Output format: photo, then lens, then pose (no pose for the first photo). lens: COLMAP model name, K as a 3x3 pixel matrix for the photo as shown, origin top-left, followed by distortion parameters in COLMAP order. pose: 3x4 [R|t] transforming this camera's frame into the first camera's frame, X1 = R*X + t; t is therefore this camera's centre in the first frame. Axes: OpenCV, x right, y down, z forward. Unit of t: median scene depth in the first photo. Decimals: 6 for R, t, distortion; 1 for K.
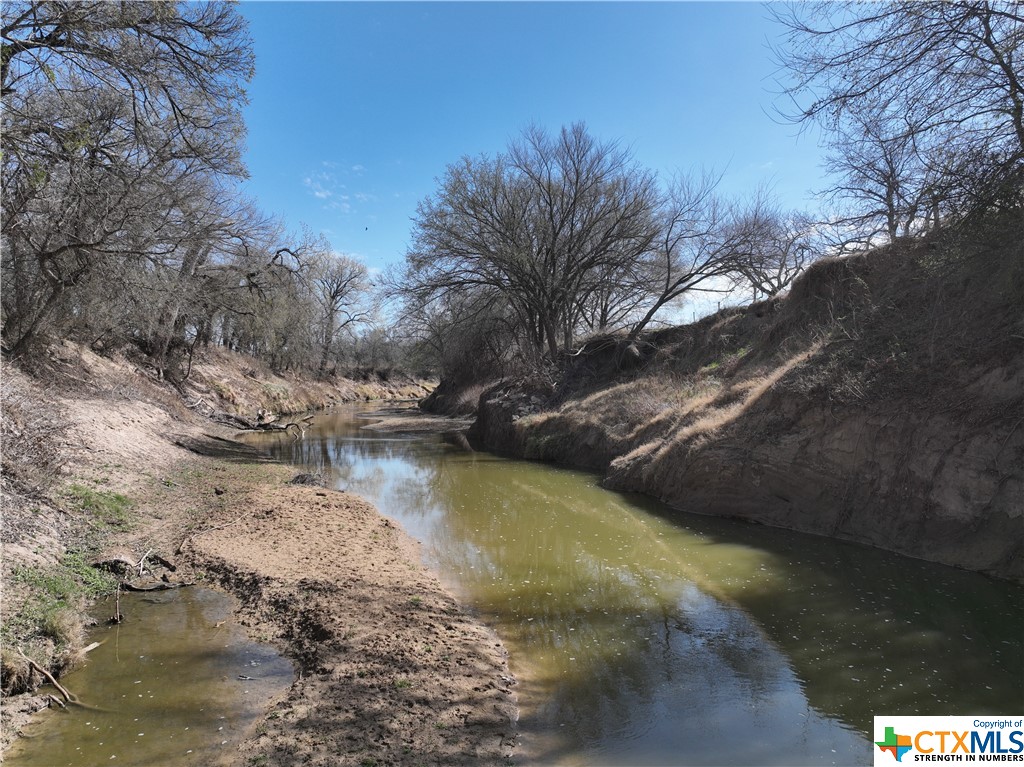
lens RADIAL K [[715.2, 0, 511.6], [0, 715.2, 384.3], [0, 0, 1]] dist [0.003281, 0.000026]
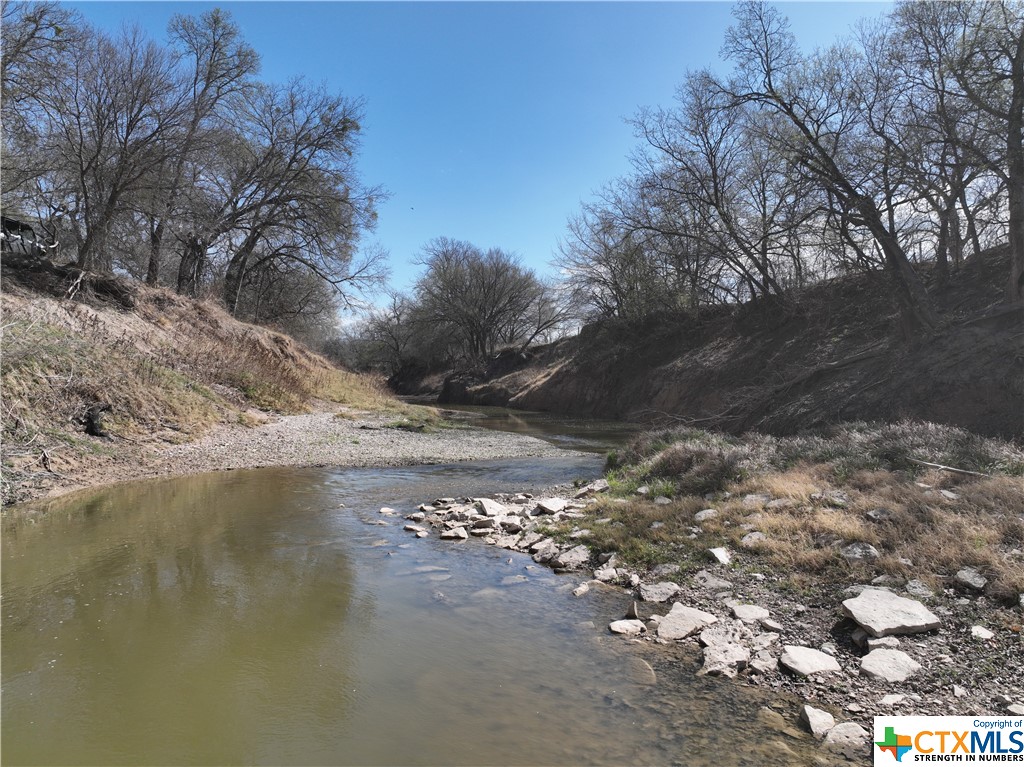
lens RADIAL K [[715.2, 0, 512.3], [0, 715.2, 382.5], [0, 0, 1]] dist [0.003281, 0.000026]
pose [[0.993661, -0.000023, 0.112417, -0.106249], [-0.000451, 0.999991, 0.004188, 0.023932], [-0.112416, -0.004212, 0.993652, -1.178473]]
